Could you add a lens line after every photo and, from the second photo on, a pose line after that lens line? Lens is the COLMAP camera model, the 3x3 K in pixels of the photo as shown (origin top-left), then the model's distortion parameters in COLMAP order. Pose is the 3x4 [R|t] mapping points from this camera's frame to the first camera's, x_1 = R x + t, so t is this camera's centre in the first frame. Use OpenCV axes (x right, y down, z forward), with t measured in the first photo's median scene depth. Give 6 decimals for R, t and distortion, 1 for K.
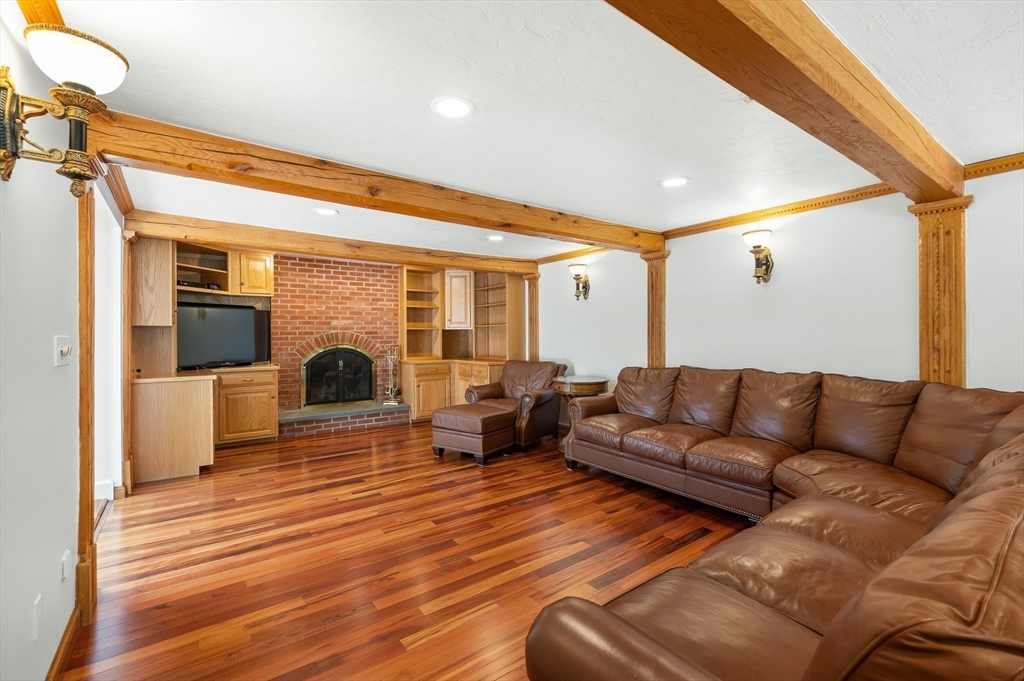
lens RADIAL K [[445.4, 0, 516.3], [0, 445.4, 336.3], [0, 0, 1]] dist [-0.007410, -0.000579]
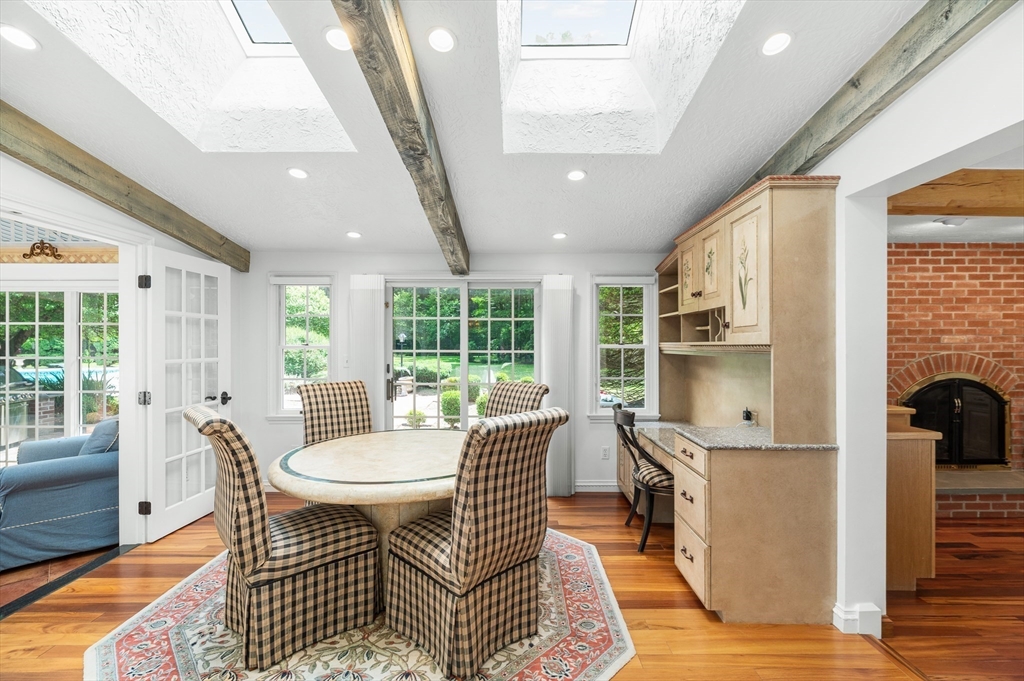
lens RADIAL K [[445.4, 0, 513.8], [0, 445.4, 342.1], [0, 0, 1]] dist [-0.007410, -0.000579]
pose [[0.798315, 0.002284, -0.602236, -0.519475], [-0.005344, 0.999980, -0.003293, -0.020713], [0.602216, 0.005847, 0.798312, 0.111123]]
